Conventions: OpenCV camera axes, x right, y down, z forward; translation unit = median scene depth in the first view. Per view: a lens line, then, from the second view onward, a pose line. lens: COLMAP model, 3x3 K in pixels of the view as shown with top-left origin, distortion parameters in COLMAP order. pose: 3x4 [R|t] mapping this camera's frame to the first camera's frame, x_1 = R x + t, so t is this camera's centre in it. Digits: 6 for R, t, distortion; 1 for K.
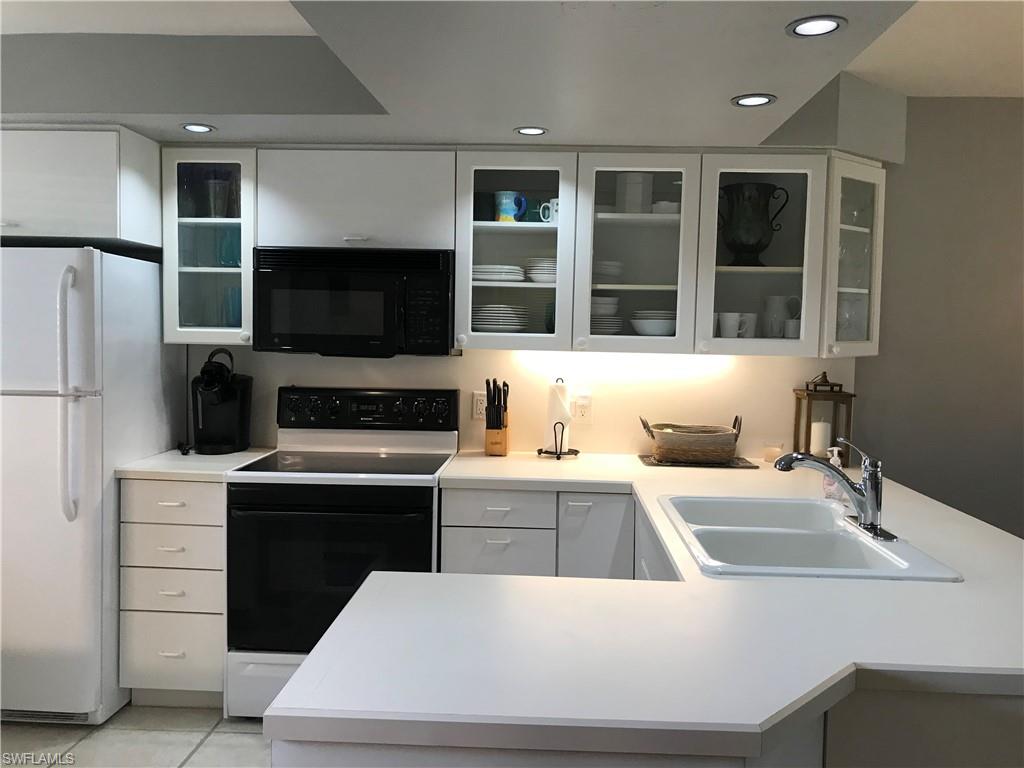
lens RADIAL K [[830.7, 0, 515.4], [0, 830.7, 370.0], [0, 0, 1]] dist [0.074084, -0.170764]
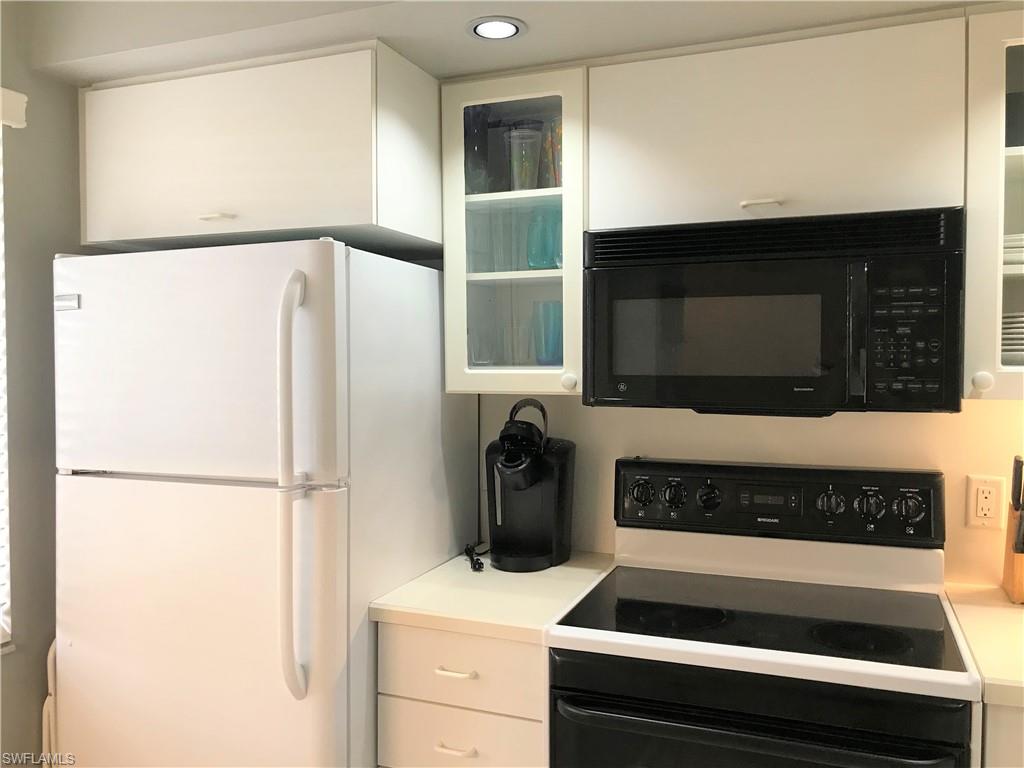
lens RADIAL K [[830.7, 0, 515.4], [0, 830.7, 370.0], [0, 0, 1]] dist [0.074084, -0.170764]
pose [[0.947180, -0.016780, -0.320263, -0.169275], [0.005478, 0.999331, -0.036160, -0.026747], [0.320656, 0.032496, 0.946638, 0.423738]]
